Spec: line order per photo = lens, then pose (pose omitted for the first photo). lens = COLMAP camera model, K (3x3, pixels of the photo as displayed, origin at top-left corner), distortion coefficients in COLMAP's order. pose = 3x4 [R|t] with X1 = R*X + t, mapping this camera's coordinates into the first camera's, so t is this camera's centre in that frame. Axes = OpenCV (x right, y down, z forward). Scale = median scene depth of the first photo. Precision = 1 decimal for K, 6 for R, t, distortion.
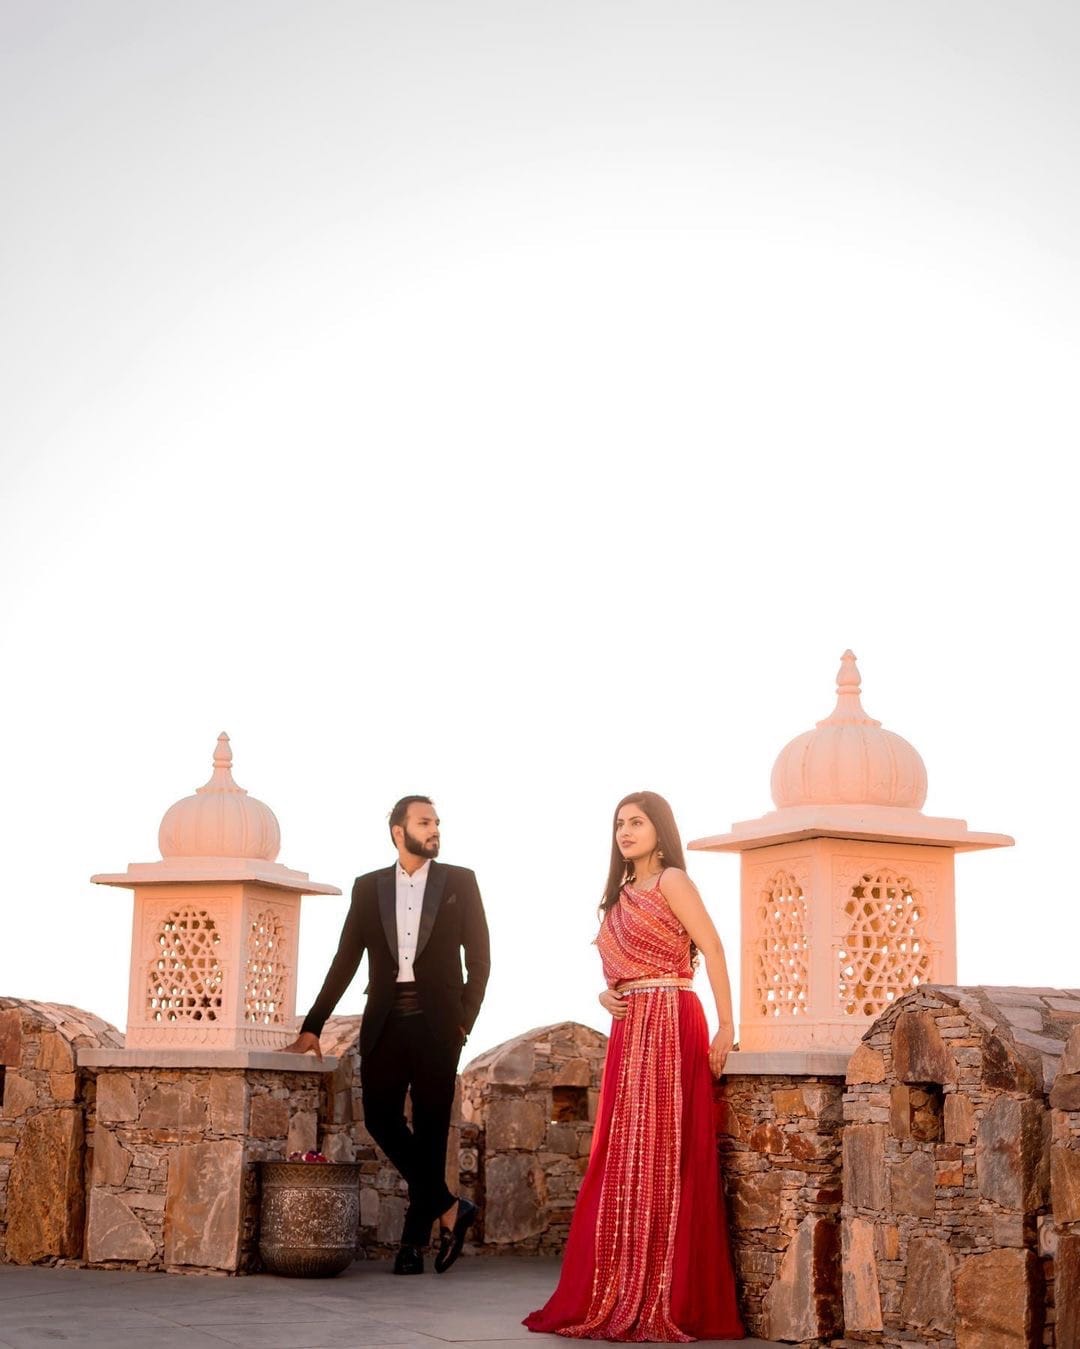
lens RADIAL K [[2096.4, 0, 485.1], [0, 2096.4, 673.6], [0, 0, 1]] dist [-0.019932, 0.056105]
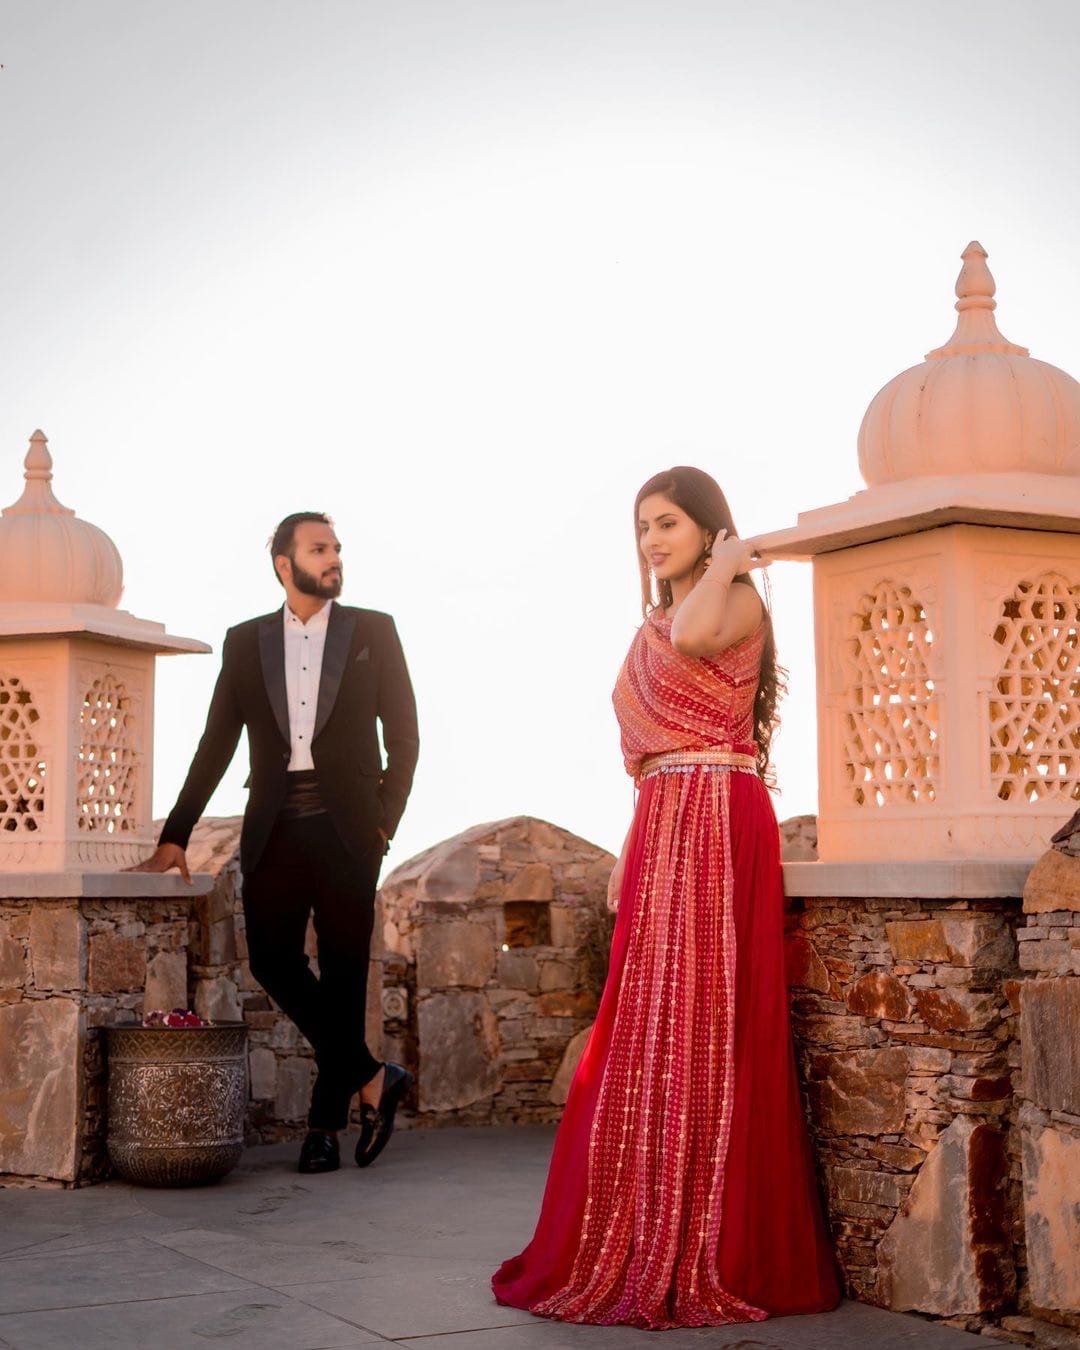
lens RADIAL K [[2098.0, 0, 485.1], [0, 2098.0, 674.1], [0, 0, 1]] dist [-0.019932, 0.056105]
pose [[0.998472, -0.025270, 0.049143, -0.010559], [0.020187, 0.994649, 0.101316, 0.043929], [-0.051440, -0.100170, 0.993640, 0.291963]]
